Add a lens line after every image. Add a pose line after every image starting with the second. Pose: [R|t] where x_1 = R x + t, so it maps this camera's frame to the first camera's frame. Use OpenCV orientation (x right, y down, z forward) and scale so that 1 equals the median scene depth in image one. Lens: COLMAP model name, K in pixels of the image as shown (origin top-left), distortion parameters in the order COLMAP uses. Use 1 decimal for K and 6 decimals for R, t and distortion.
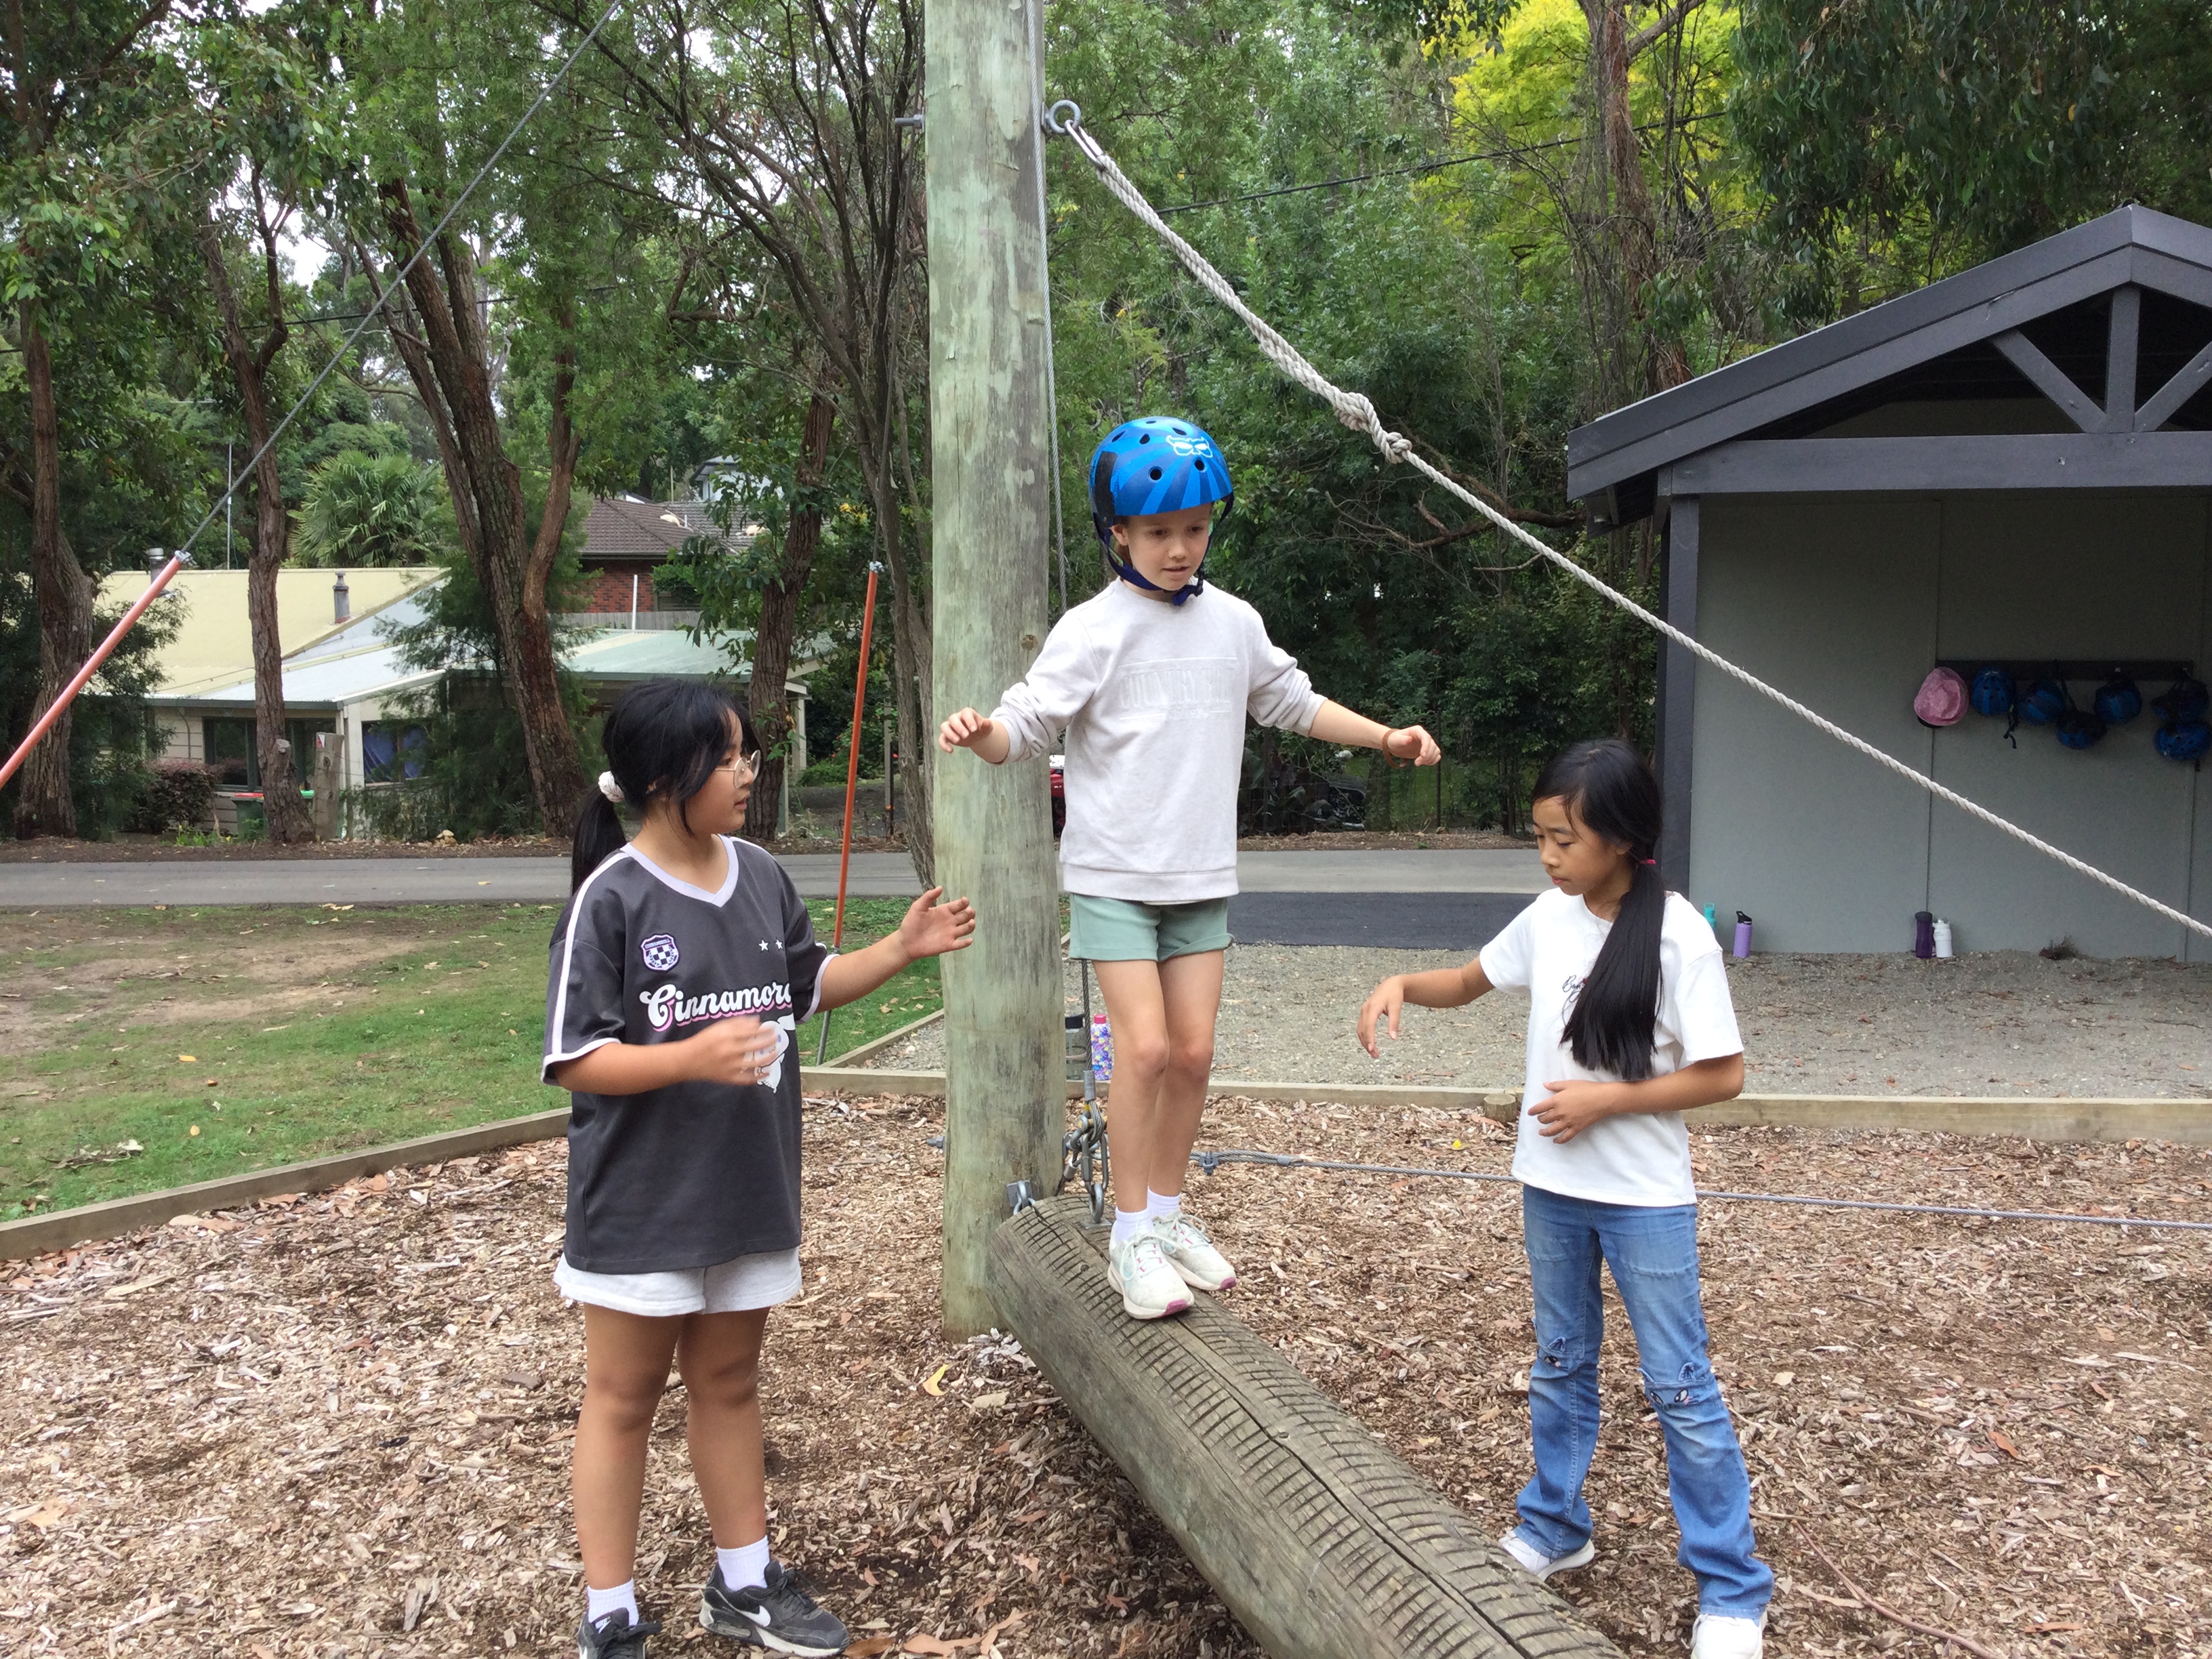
lens RADIAL K [[1862.2, 0, 1106.0], [0, 1862.2, 829.5], [0, 0, 1]] dist [0.093104, -0.147668]
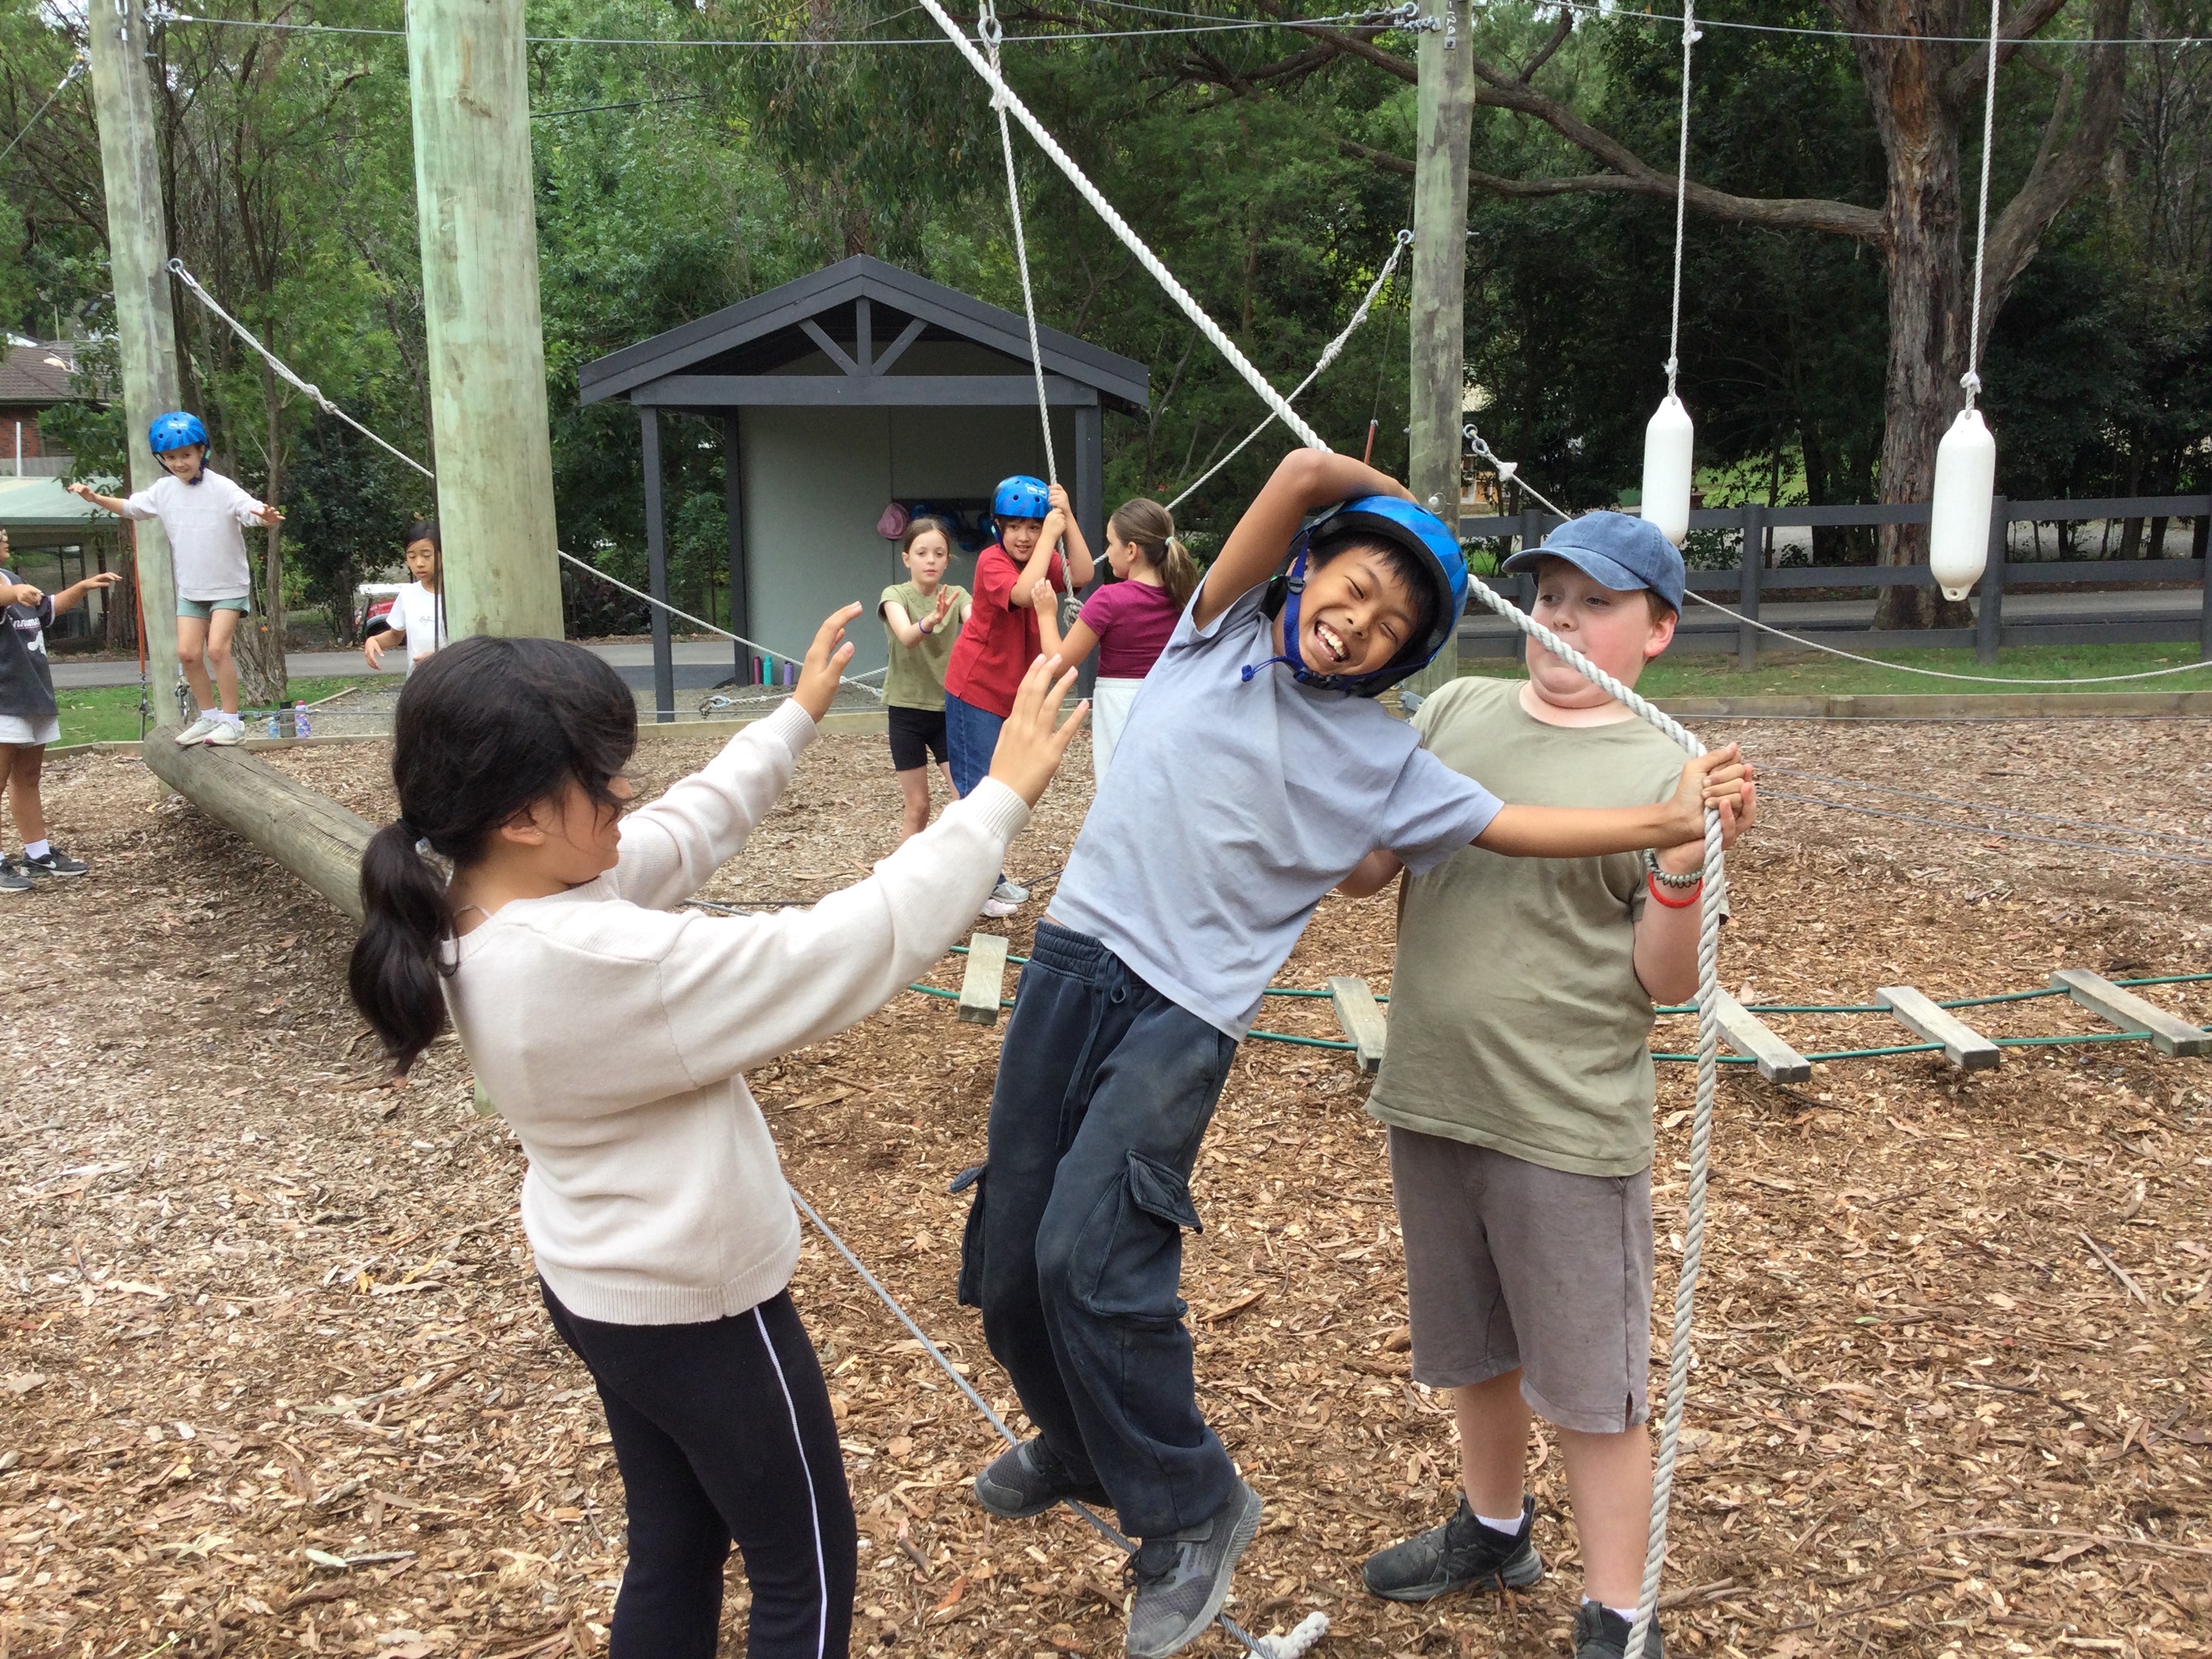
lens RADIAL K [[1862.2, 0, 1106.0], [0, 1862.2, 829.5], [0, 0, 1]] dist [0.093104, -0.147668]
pose [[0.965691, -0.055684, 0.253654, 0.257833], [0.034346, 0.995546, 0.087793, 0.081200], [-0.257413, -0.076069, 0.963303, -0.860031]]
